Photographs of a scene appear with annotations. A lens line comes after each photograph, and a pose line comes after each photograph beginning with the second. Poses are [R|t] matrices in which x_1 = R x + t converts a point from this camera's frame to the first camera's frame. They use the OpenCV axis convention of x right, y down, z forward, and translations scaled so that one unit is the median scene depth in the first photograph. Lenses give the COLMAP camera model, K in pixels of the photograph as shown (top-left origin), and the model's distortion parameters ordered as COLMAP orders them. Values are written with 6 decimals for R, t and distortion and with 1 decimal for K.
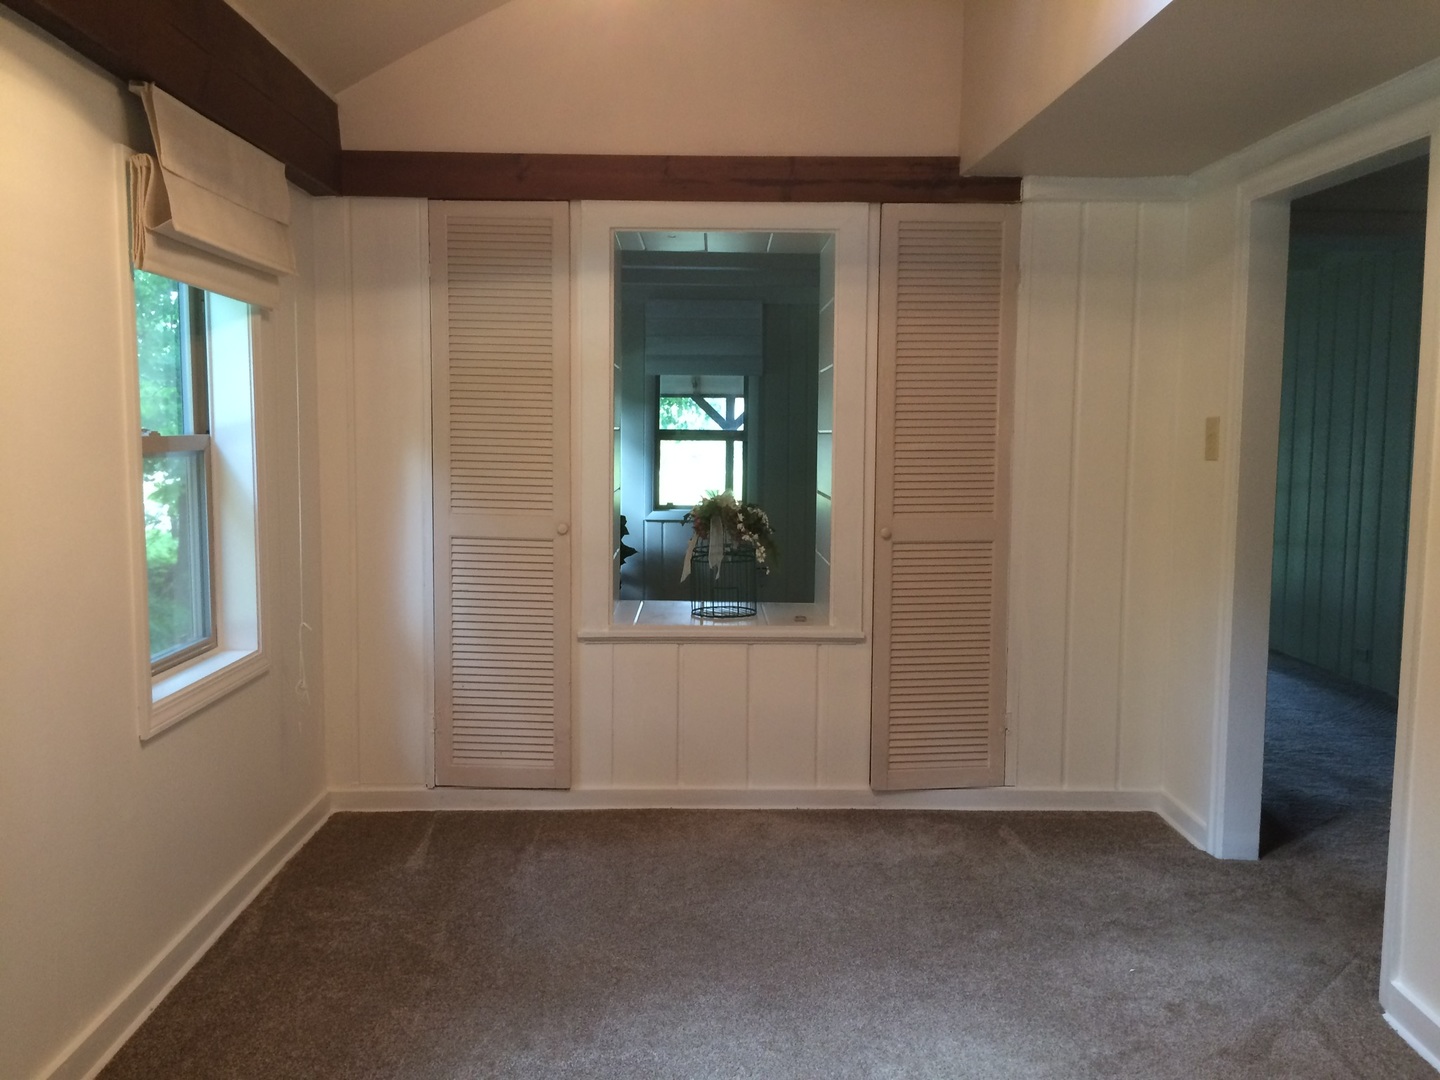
lens RADIAL K [[1242.4, 0, 724.0], [0, 1242.4, 535.2], [0, 0, 1]] dist [0.083605, -0.139666]
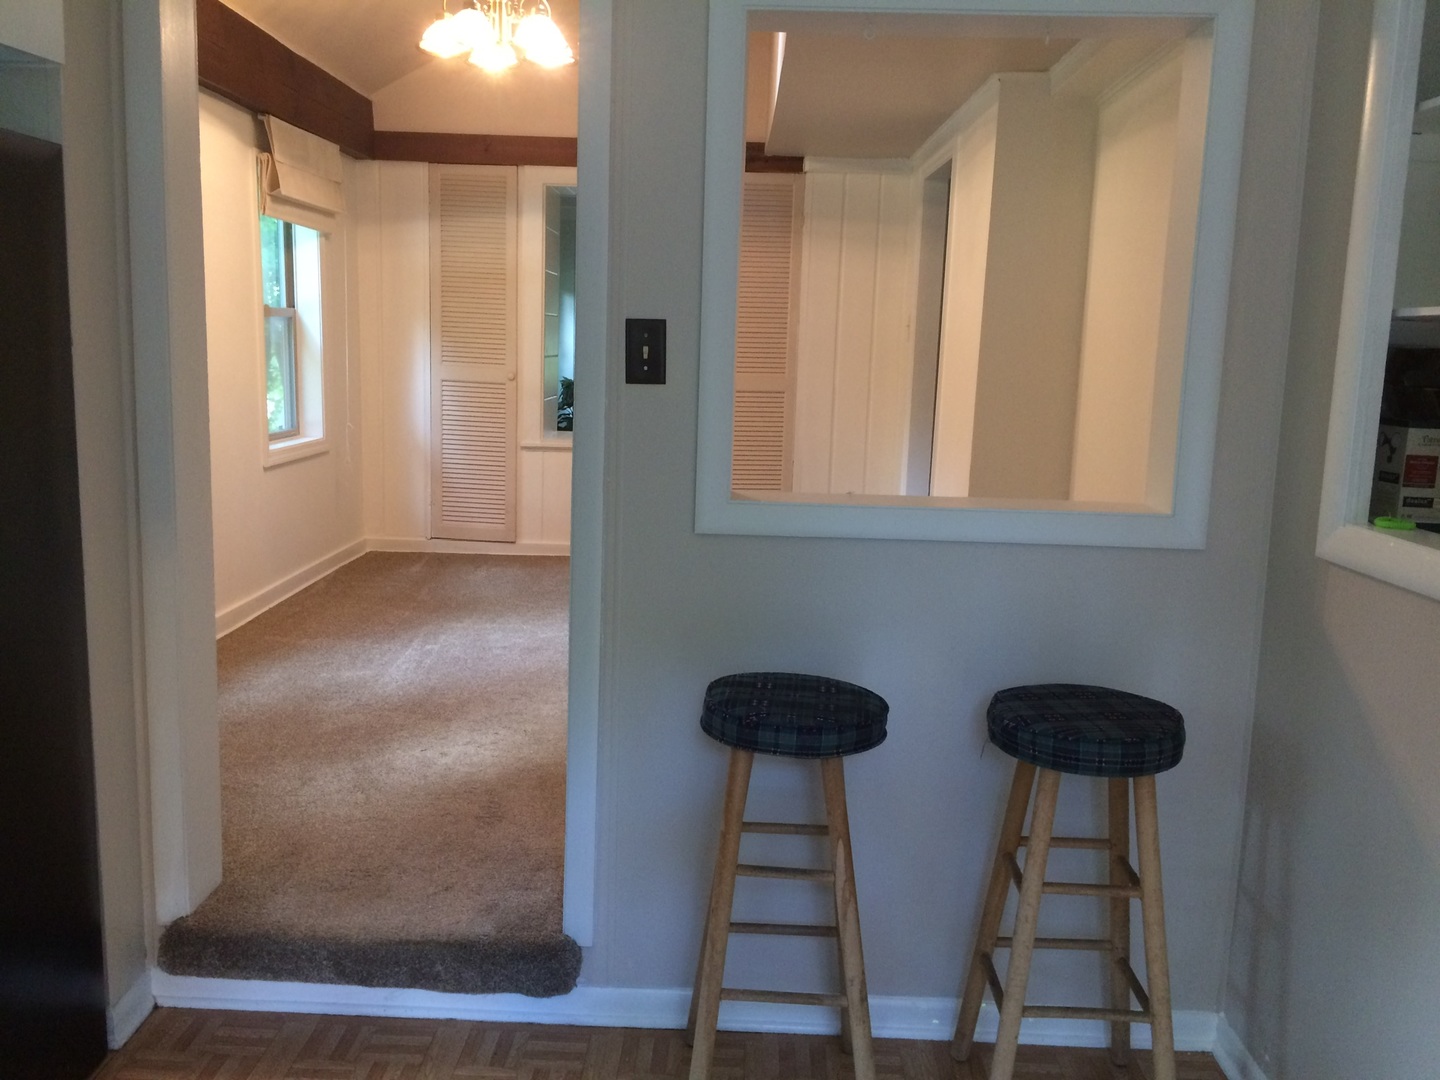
lens RADIAL K [[1242.4, 0, 724.0], [0, 1242.4, 535.2], [0, 0, 1]] dist [0.083605, -0.139666]
pose [[0.999011, 0.027867, -0.034651, 0.204842], [-0.025411, 0.997265, 0.069398, 0.080534], [0.036490, -0.068449, 0.996987, -0.596309]]
